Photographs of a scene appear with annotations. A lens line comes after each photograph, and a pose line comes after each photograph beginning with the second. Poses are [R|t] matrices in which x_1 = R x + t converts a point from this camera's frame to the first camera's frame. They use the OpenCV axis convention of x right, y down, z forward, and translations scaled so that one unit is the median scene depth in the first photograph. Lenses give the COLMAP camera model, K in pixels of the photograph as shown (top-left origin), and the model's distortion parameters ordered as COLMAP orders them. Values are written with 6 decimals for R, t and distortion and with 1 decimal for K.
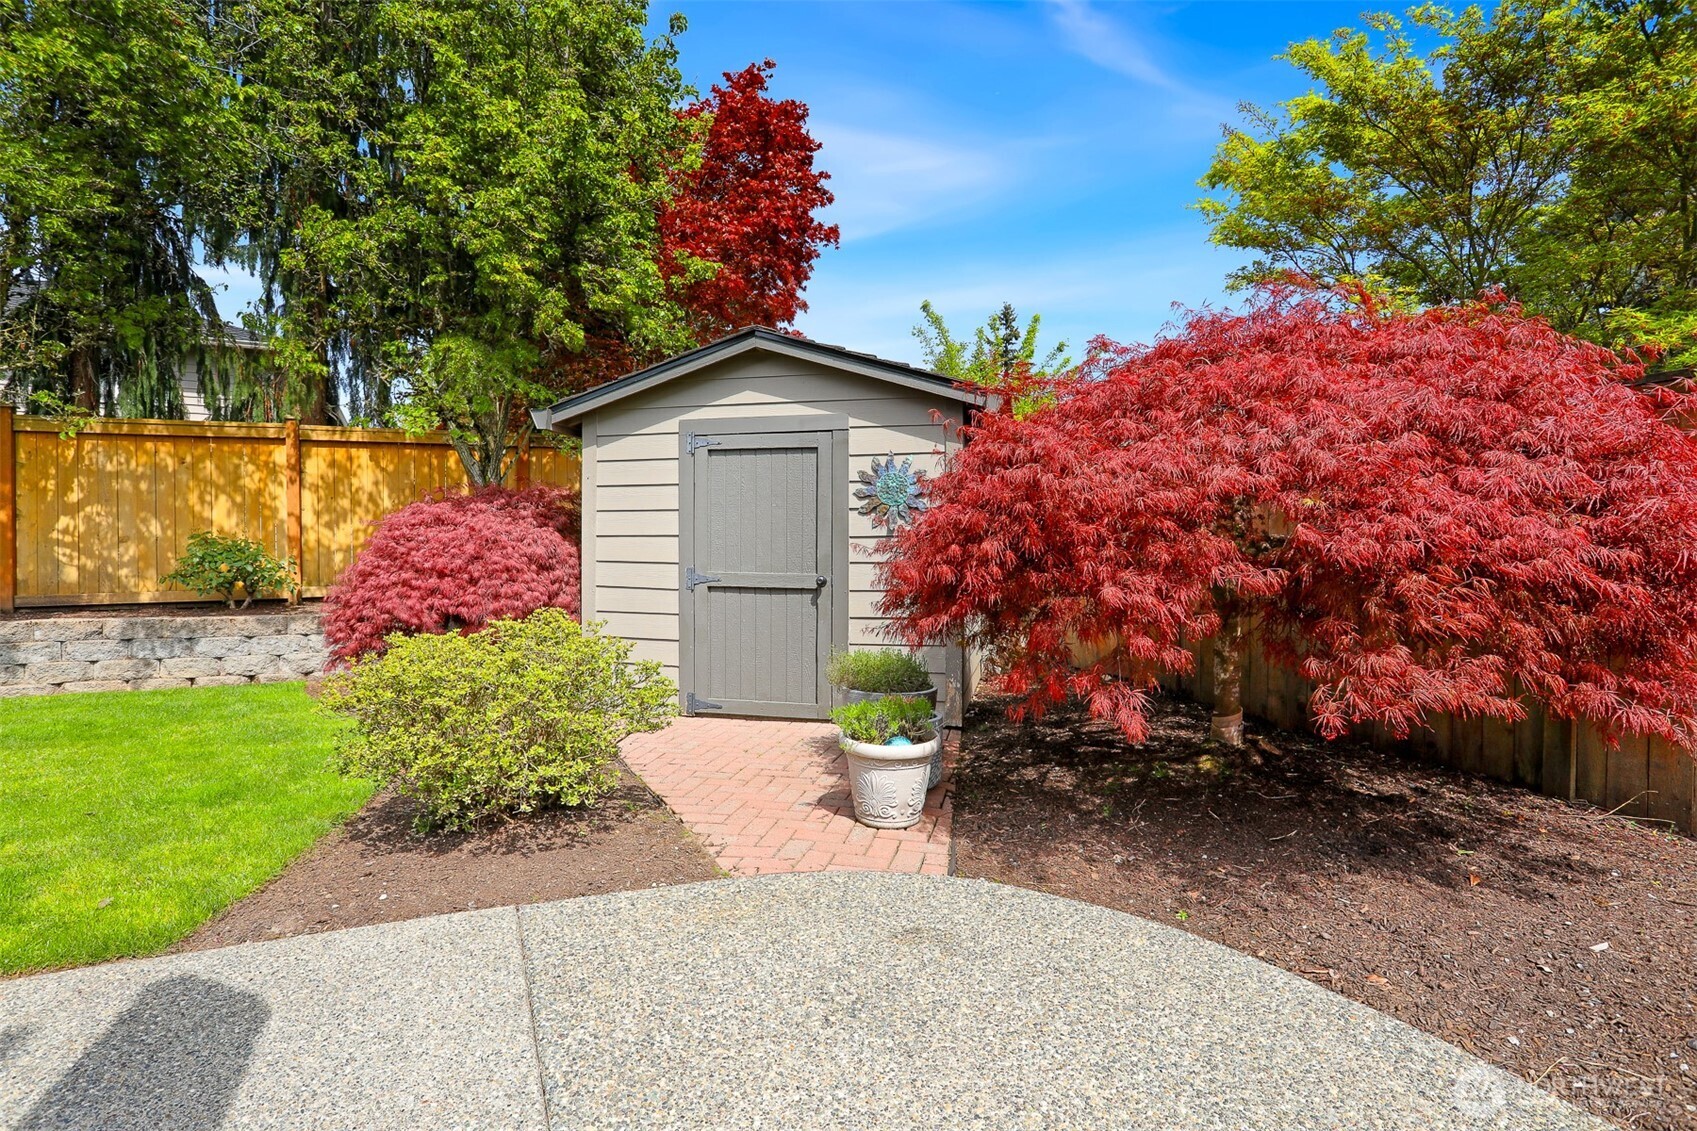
lens RADIAL K [[844.7, 0, 846.2], [0, 844.7, 549.9], [0, 0, 1]] dist [-0.002649, -0.000538]
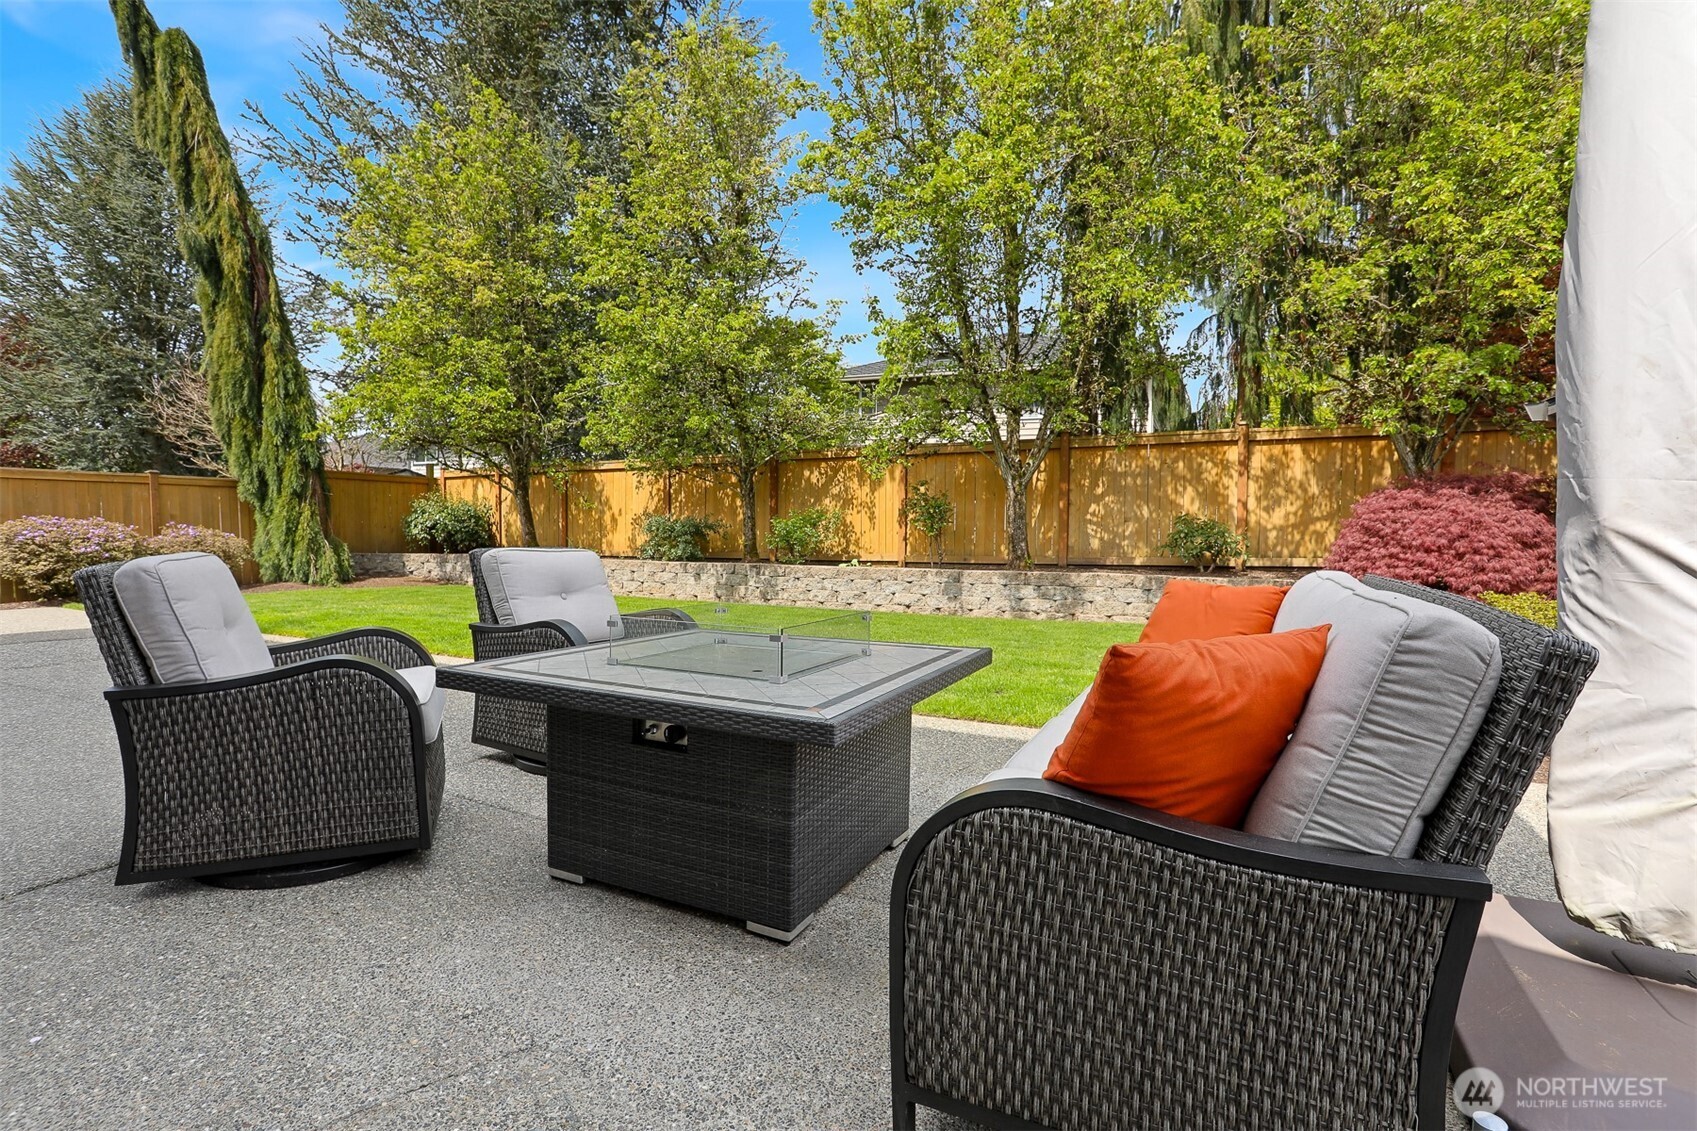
lens RADIAL K [[876.5, 0, 845.3], [0, 876.5, 571.0], [0, 0, 1]] dist [0.002359, 0.001051]
pose [[0.673757, 0.045784, -0.737533, -0.084763], [-0.012864, 0.998654, 0.050242, 0.005221], [0.738841, -0.024363, 0.673439, -0.338177]]
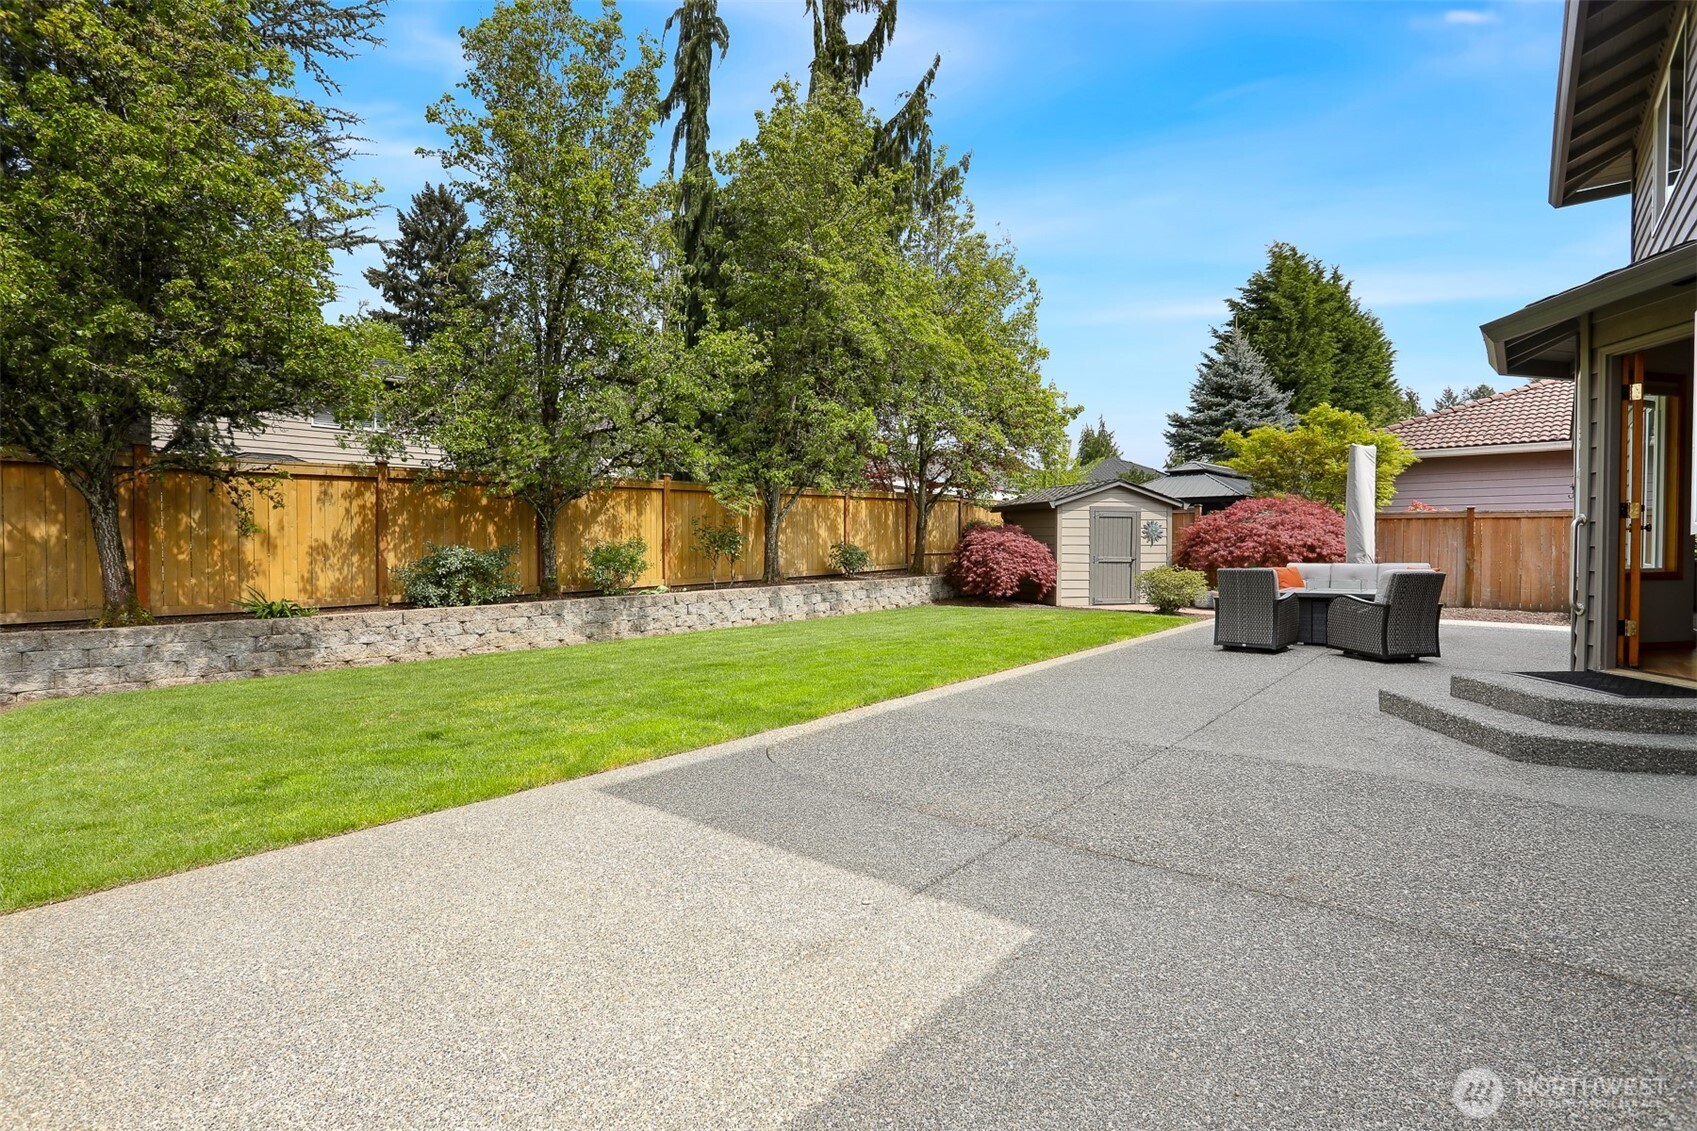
lens RADIAL K [[844.7, 0, 846.2], [0, 844.7, 549.9], [0, 0, 1]] dist [-0.002649, -0.000538]
pose [[0.873961, -0.004329, 0.485976, -1.728842], [0.000805, 0.999972, 0.007461, -0.016115], [-0.485995, -0.006130, 0.873940, -0.846105]]
